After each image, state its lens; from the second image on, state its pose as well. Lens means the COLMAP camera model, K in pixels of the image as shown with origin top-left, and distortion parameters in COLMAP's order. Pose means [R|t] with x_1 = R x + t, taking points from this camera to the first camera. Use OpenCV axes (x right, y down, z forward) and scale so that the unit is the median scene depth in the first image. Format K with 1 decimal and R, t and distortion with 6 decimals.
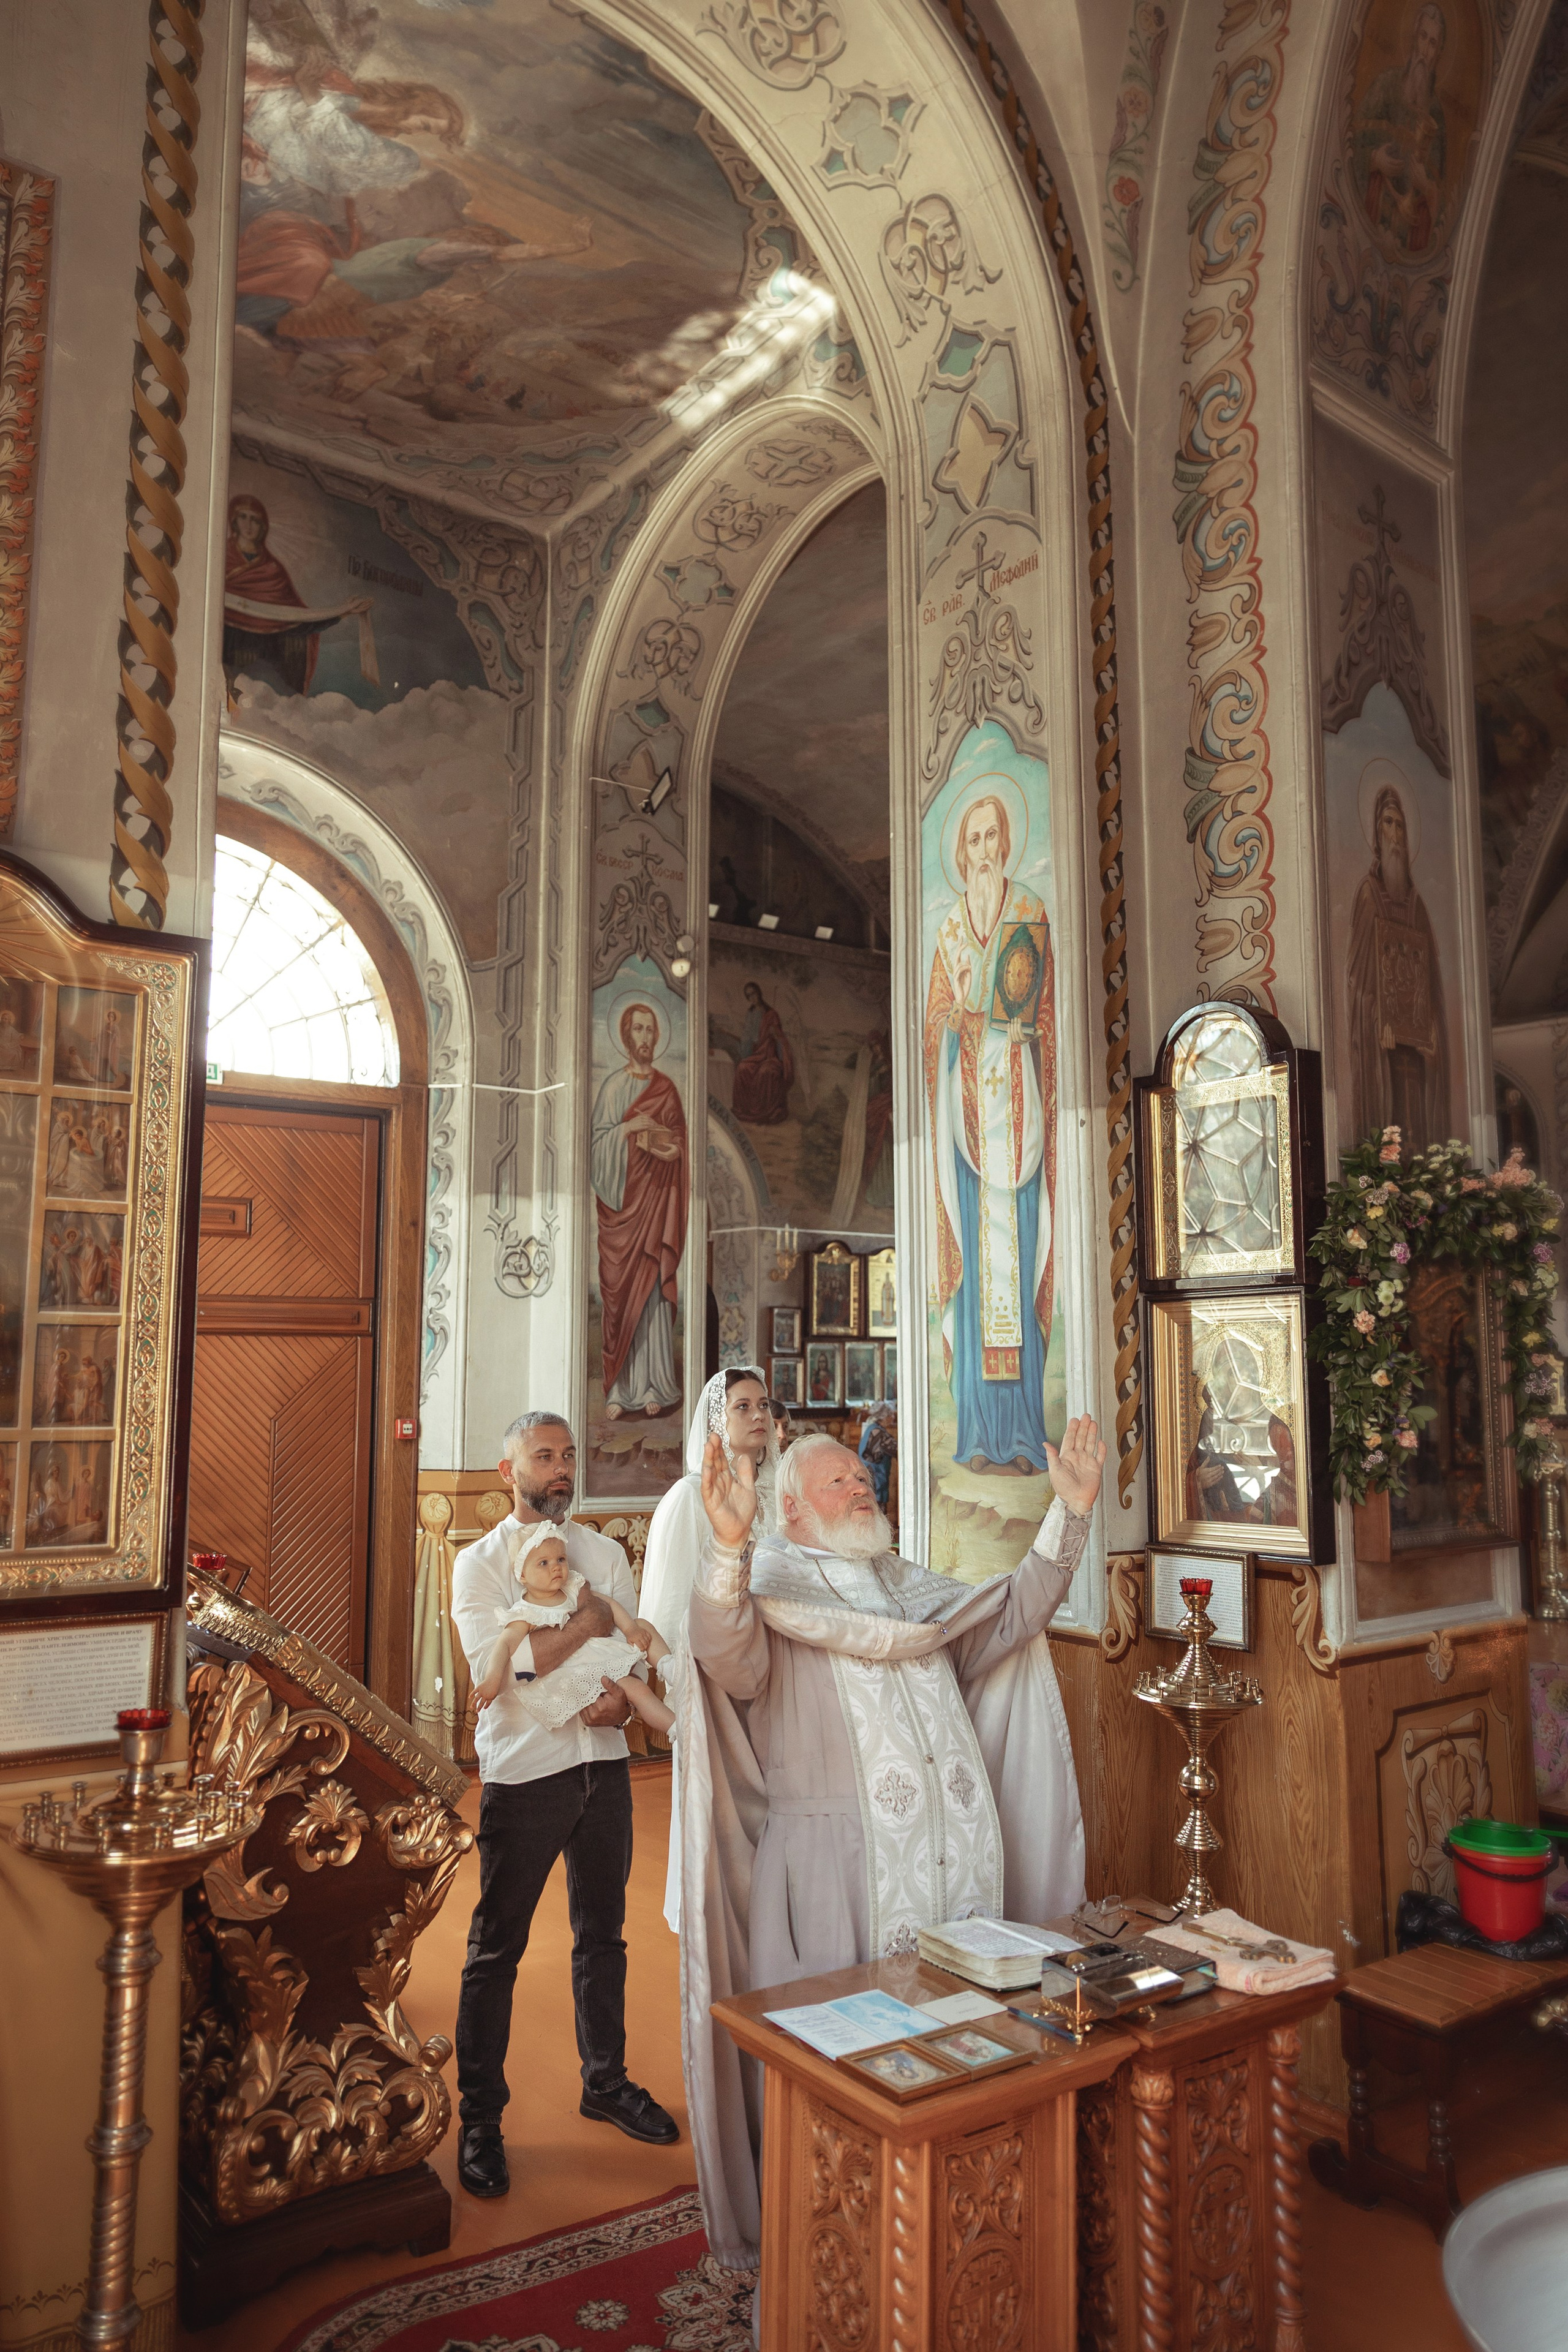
lens RADIAL K [[1761.8, 0, 784.0], [0, 1761.8, 1176.0], [0, 0, 1]] dist [-0.000462, 0.000601]
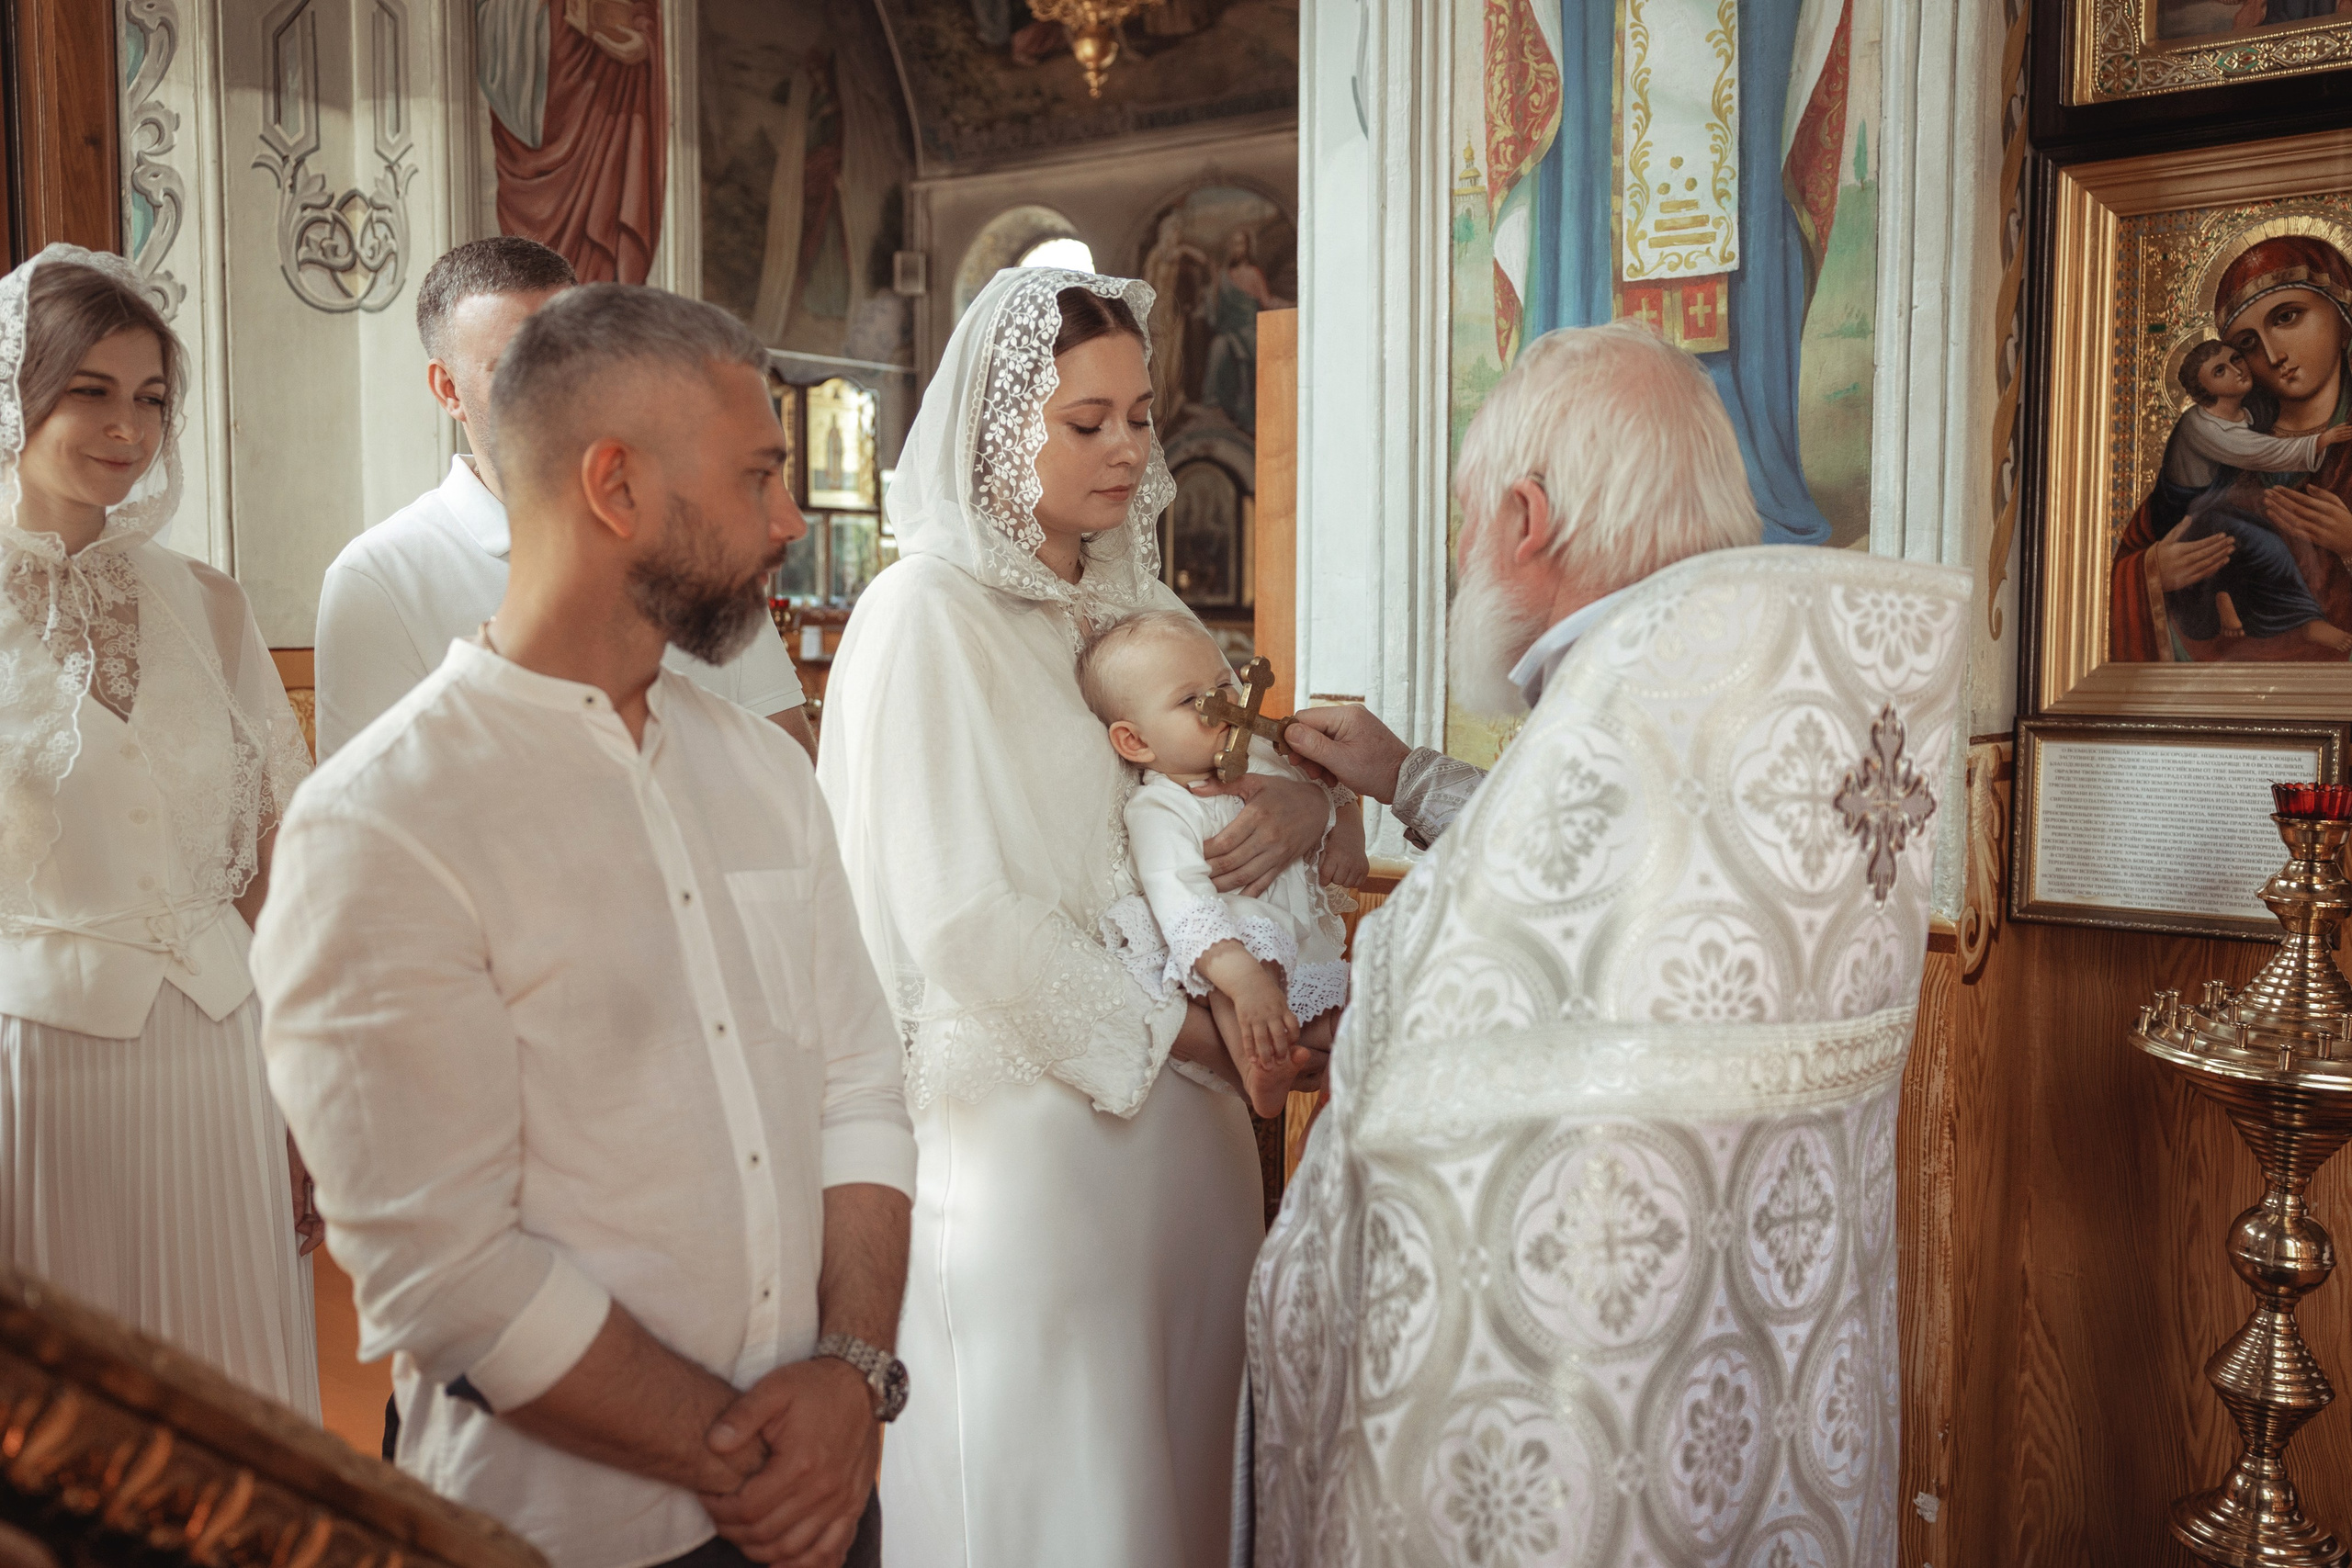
lens RADIAL K [[2025.9, 0, 1176.0], [0, 2025.9, 784.0], [0, 0, 1]] dist [-0.004814, 0.003887]
pose [[0.957240, -0.022707, 0.288402, -0.089649], [-0.033376, 0.981589, 0.188066, 0.084603], [-0.287363, -0.189650, 0.938859, 0.359713]]
